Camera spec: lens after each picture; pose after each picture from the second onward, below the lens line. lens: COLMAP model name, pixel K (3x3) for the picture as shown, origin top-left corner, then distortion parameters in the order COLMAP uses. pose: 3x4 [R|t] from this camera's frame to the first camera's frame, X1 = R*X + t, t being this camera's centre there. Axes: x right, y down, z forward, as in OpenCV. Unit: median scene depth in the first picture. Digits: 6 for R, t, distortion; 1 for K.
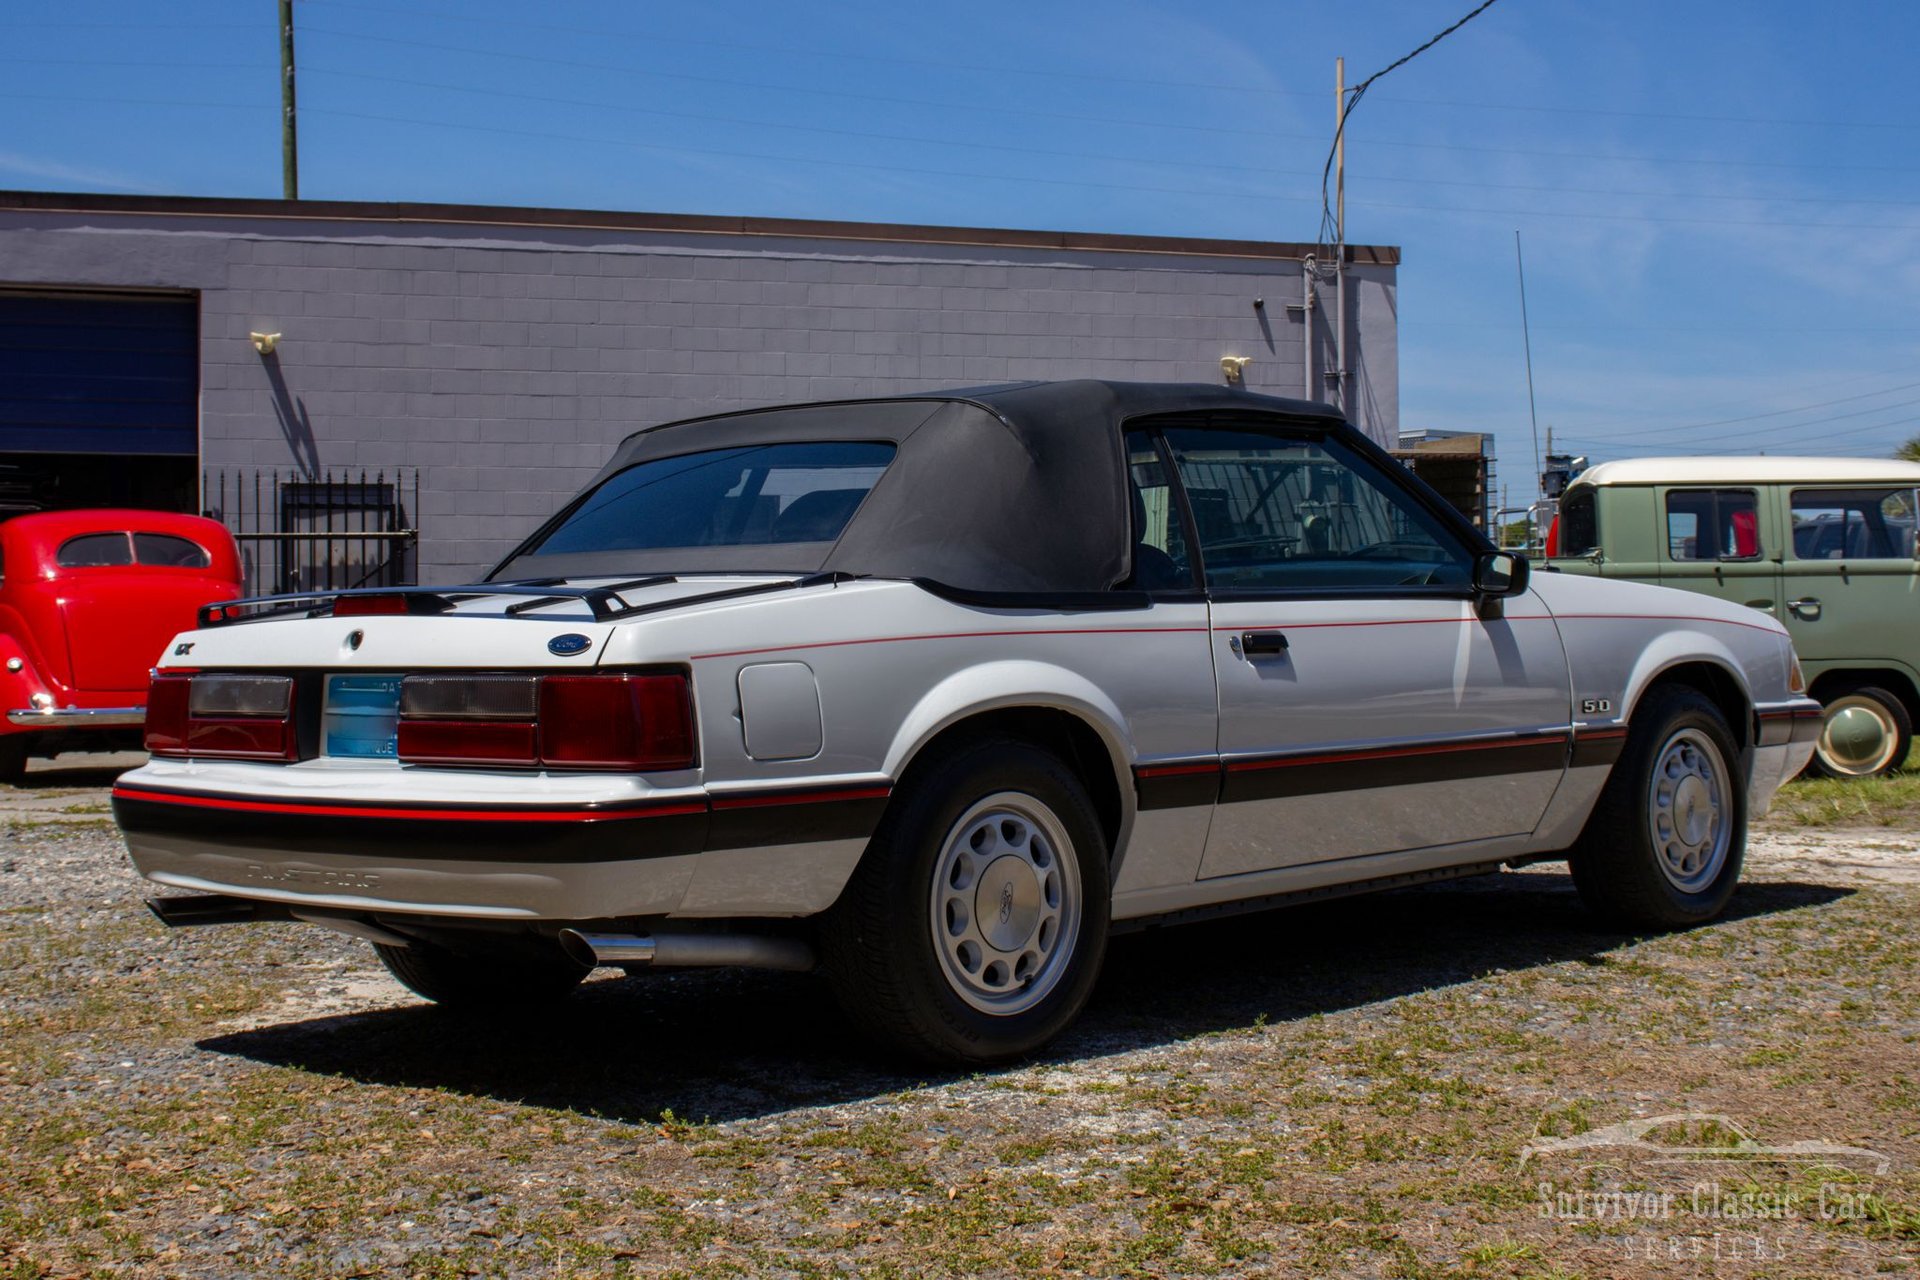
lens RADIAL K [[2775.5, 0, 960.0], [0, 2775.5, 640.0], [0, 0, 1]] dist [0.019444, 0.070746]
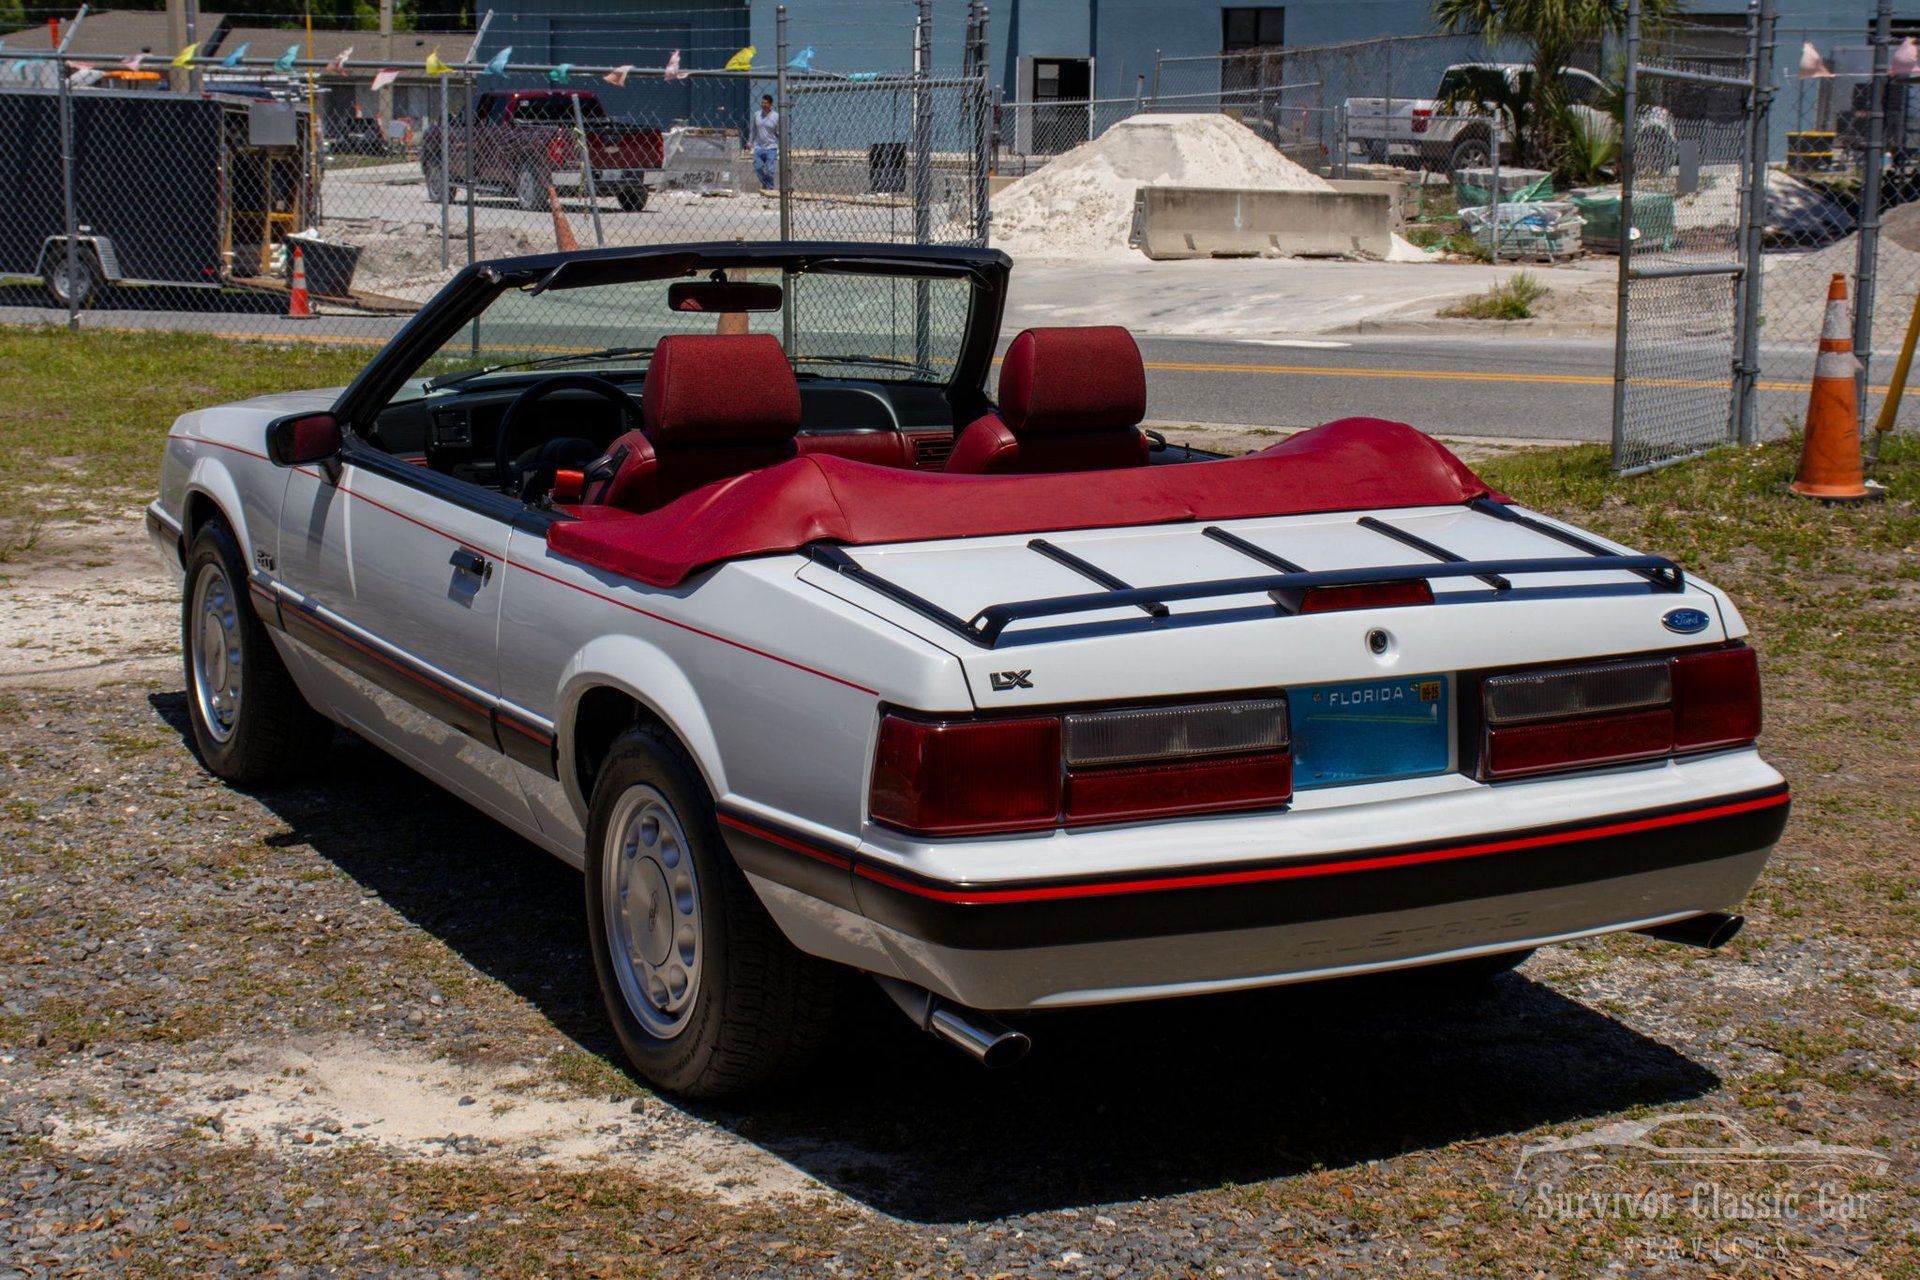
lens RADIAL K [[3217.0, 0, 960.0], [0, 3217.0, 640.0], [0, 0, 1]] dist [0.067358, 0.213665]
pose [[0.315781, -0.141632, 0.938202, -0.999455], [-0.009724, 0.988262, 0.152462, -0.125168], [-0.948782, -0.057268, 0.310697, 0.722917]]
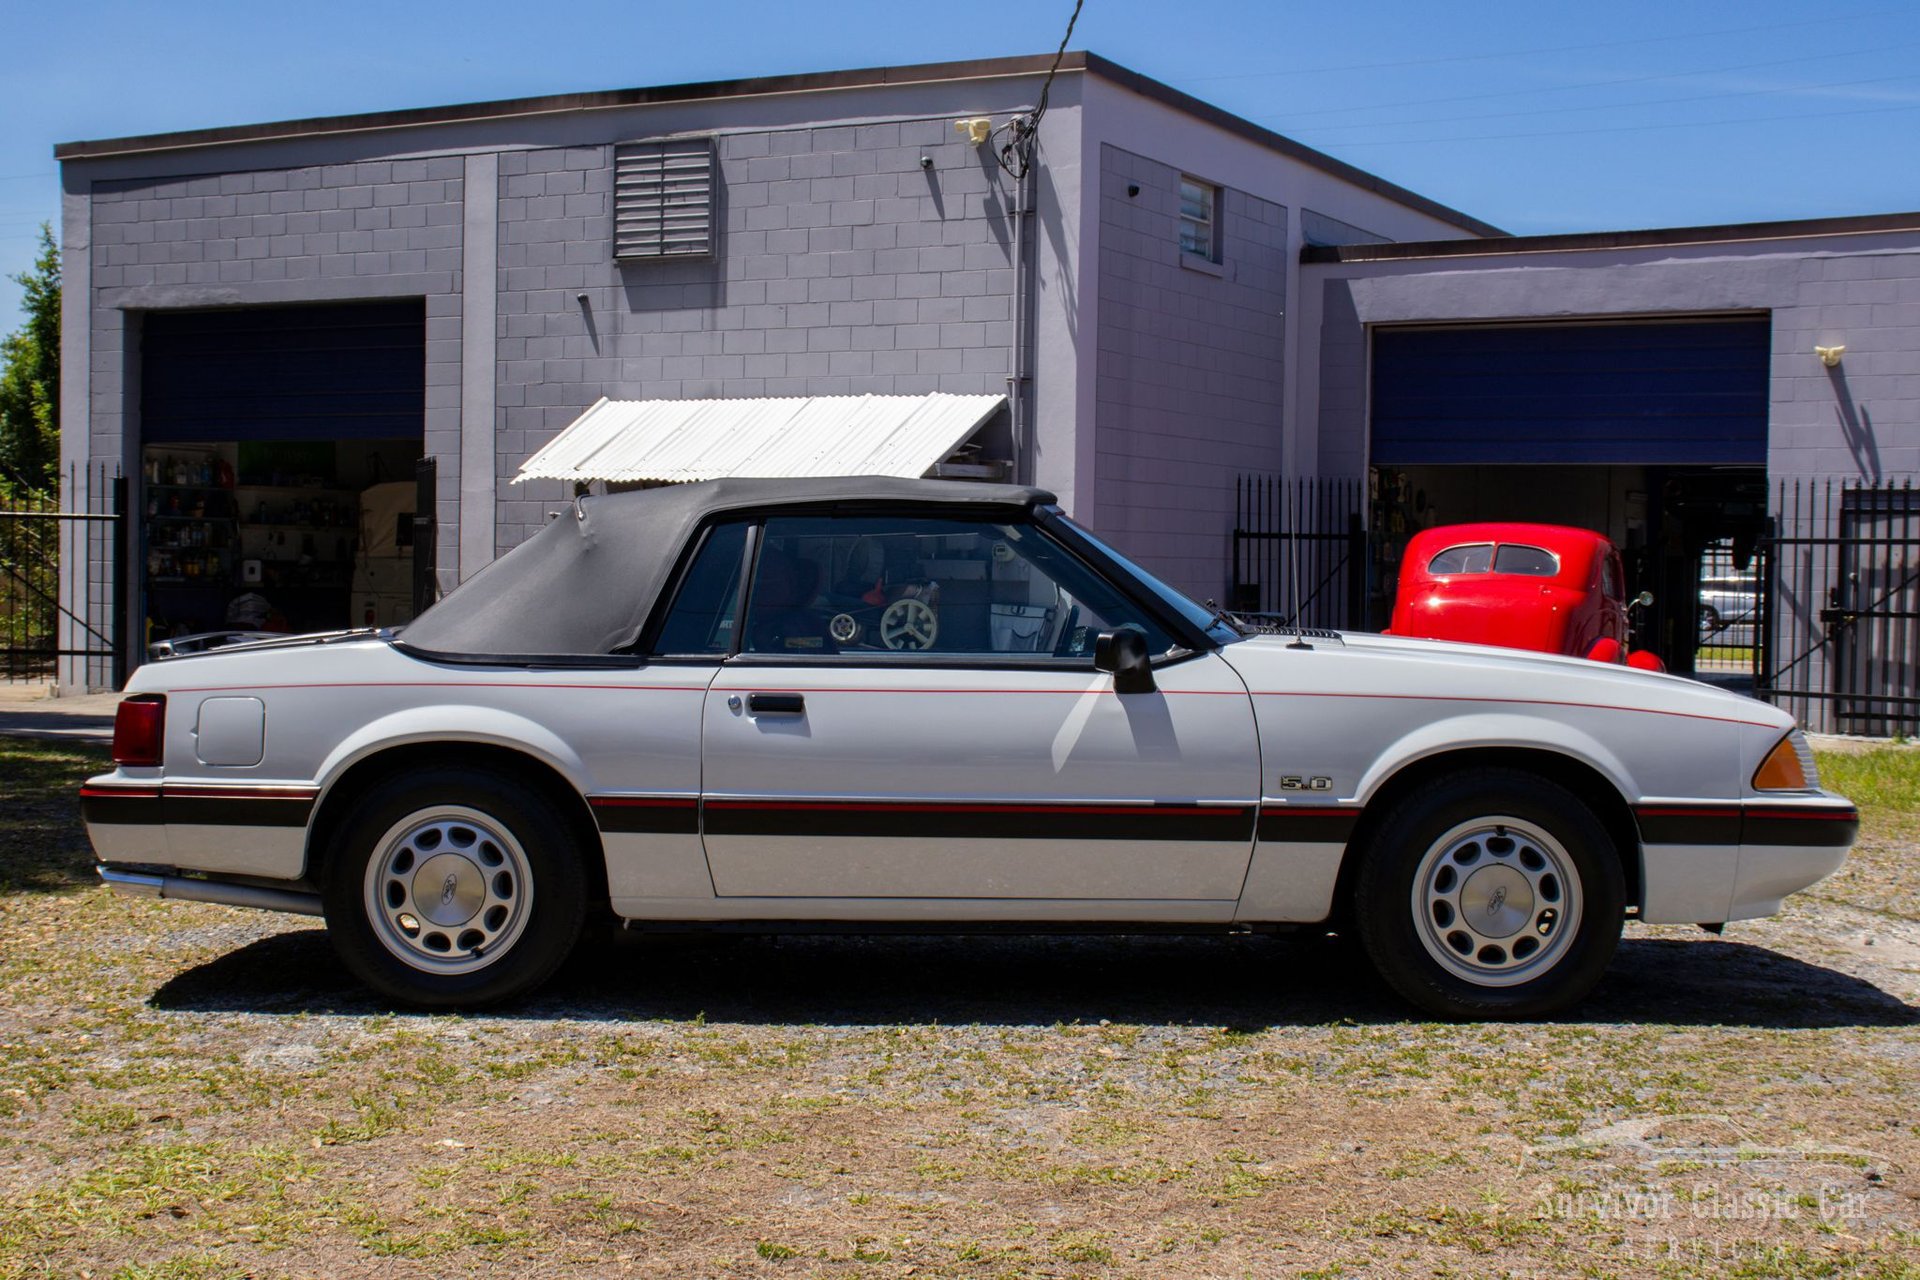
lens RADIAL K [[2609.7, 0, 962.2], [0, 2609.7, 727.9], [0, 0, 1]] dist [0.034643, 0.103131]
pose [[0.671333, 0.065762, -0.738233, 0.965034], [-0.031501, 0.997687, 0.060228, -0.056508], [0.740486, -0.017178, 0.671852, 0.310123]]
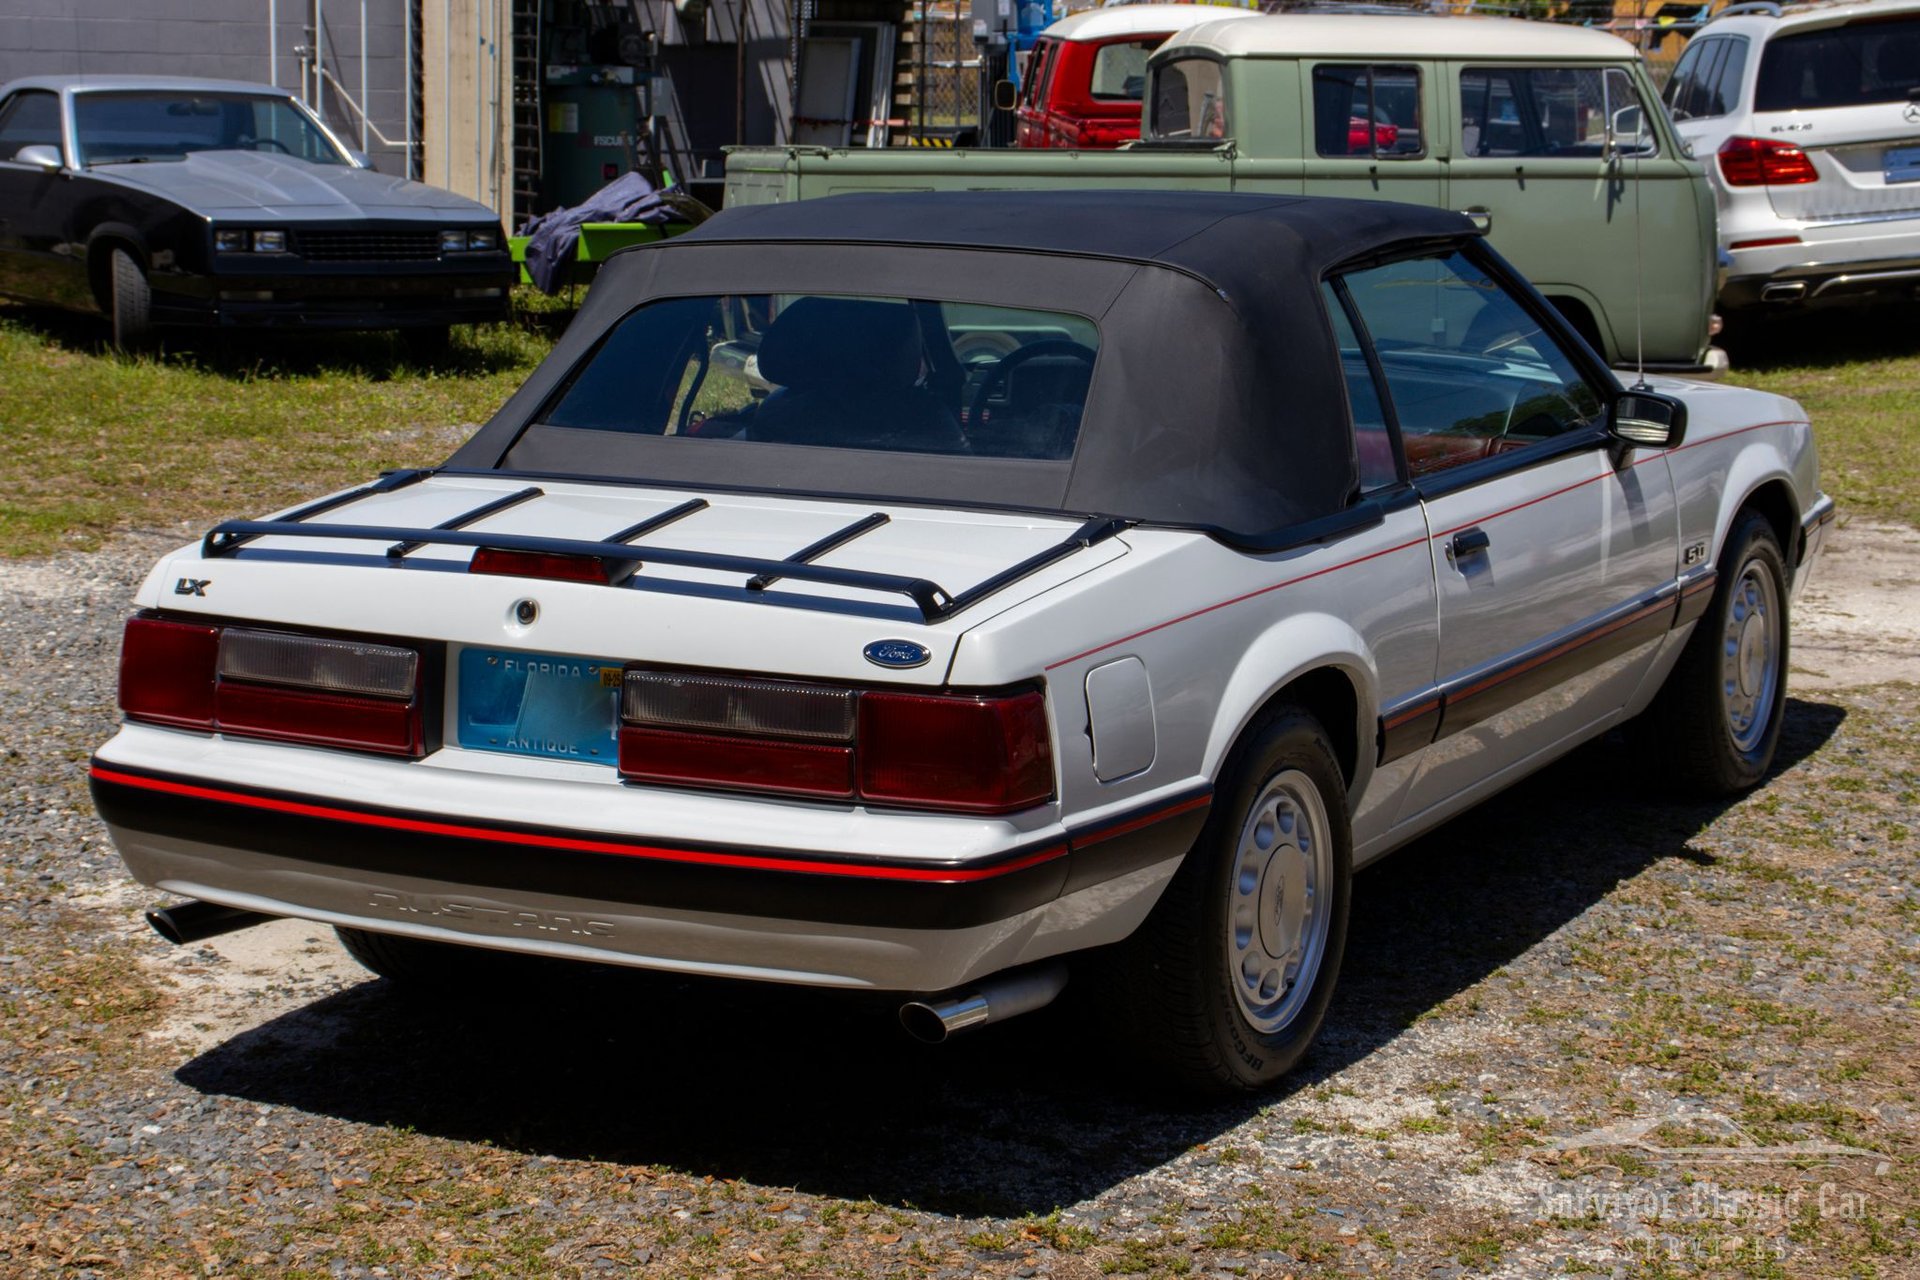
lens RADIAL K [[3771.9, 0, 1007.9], [0, 3771.9, 646.0], [0, 0, 1]] dist [0.173842, 0.164361]
pose [[0.959777, -0.021052, 0.279975, -0.339358], [-0.023185, 0.987837, 0.153755, -0.138888], [-0.279806, -0.154062, 0.947615, -0.048002]]
